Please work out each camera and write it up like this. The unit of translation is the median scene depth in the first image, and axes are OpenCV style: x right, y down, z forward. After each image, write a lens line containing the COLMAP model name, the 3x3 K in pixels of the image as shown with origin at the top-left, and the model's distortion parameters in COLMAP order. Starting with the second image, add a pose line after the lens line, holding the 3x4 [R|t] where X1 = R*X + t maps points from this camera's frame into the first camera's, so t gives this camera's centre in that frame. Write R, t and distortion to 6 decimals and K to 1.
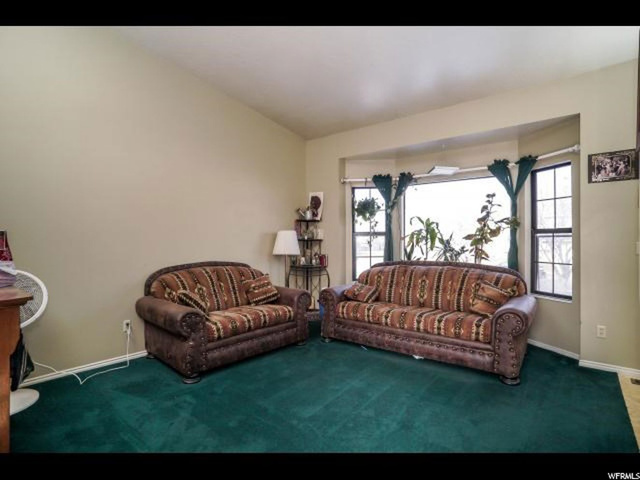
lens RADIAL K [[339.8, 0, 323.1], [0, 339.8, 237.6], [0, 0, 1]] dist [-0.060188, 0.027513]
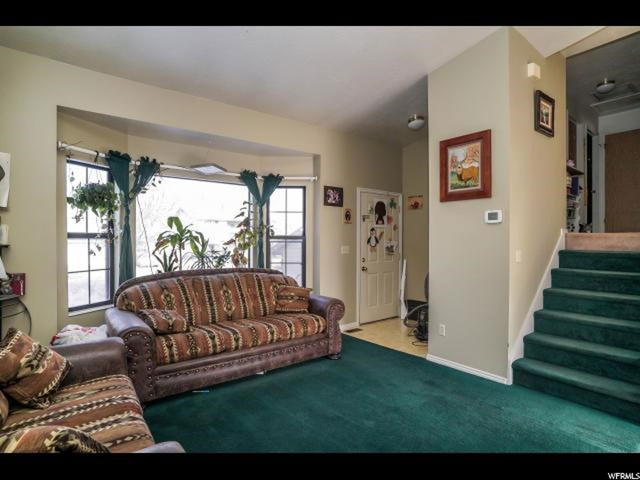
lens RADIAL K [[339.8, 0, 323.0], [0, 339.8, 240.7], [0, 0, 1]] dist [-0.060188, 0.027513]
pose [[0.213755, -0.000214, 0.976887, -0.515737], [-0.011867, 0.999926, 0.002816, -0.012220], [-0.976815, -0.012195, 0.213737, 0.552130]]
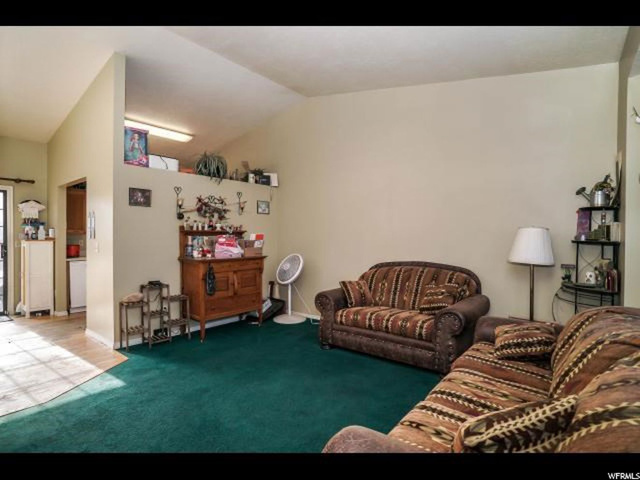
lens RADIAL K [[339.8, 0, 314.7], [0, 339.8, 236.4], [0, 0, 1]] dist [-0.060188, 0.027513]
pose [[0.013337, 0.001467, -0.999910, 0.712410], [0.002880, 0.999995, 0.001506, -0.006952], [0.999907, -0.002900, 0.013332, 0.703572]]
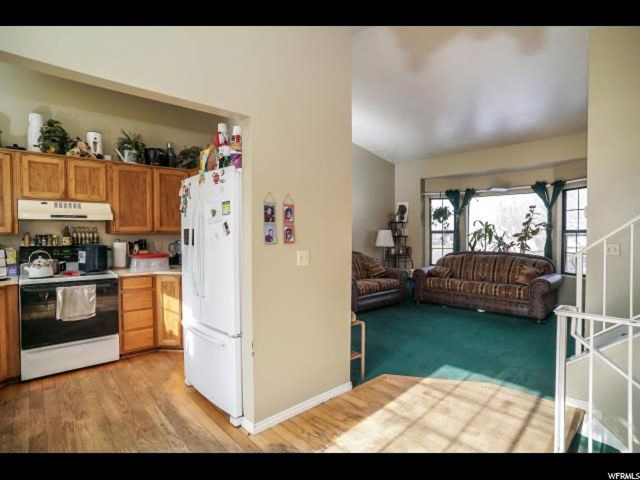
lens RADIAL K [[339.8, 0, 323.0], [0, 339.8, 241.6], [0, 0, 1]] dist [-0.060188, 0.027513]
pose [[0.991678, 0.003856, -0.128682, -0.222133], [0.000355, 0.999466, 0.032681, -0.022405], [0.128739, -0.032454, 0.991147, -0.571514]]
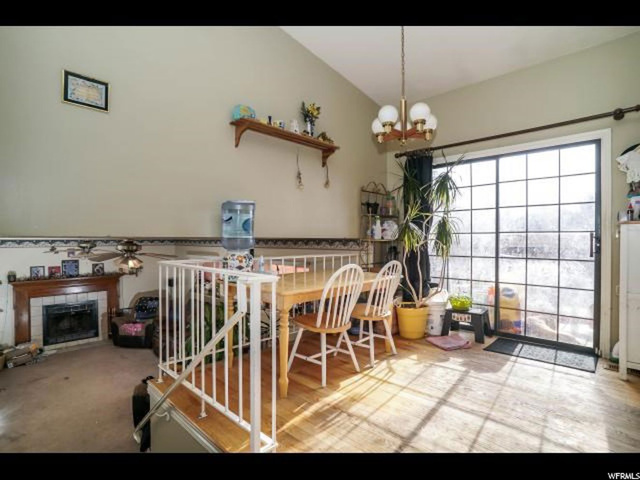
lens RADIAL K [[339.8, 0, 321.1], [0, 339.8, 246.4], [0, 0, 1]] dist [-0.060188, 0.027513]
pose [[-0.996931, 0.003515, 0.078208, -0.047189], [0.004454, 0.999920, 0.011842, 0.043058], [-0.078160, 0.012154, -0.996867, 0.287804]]
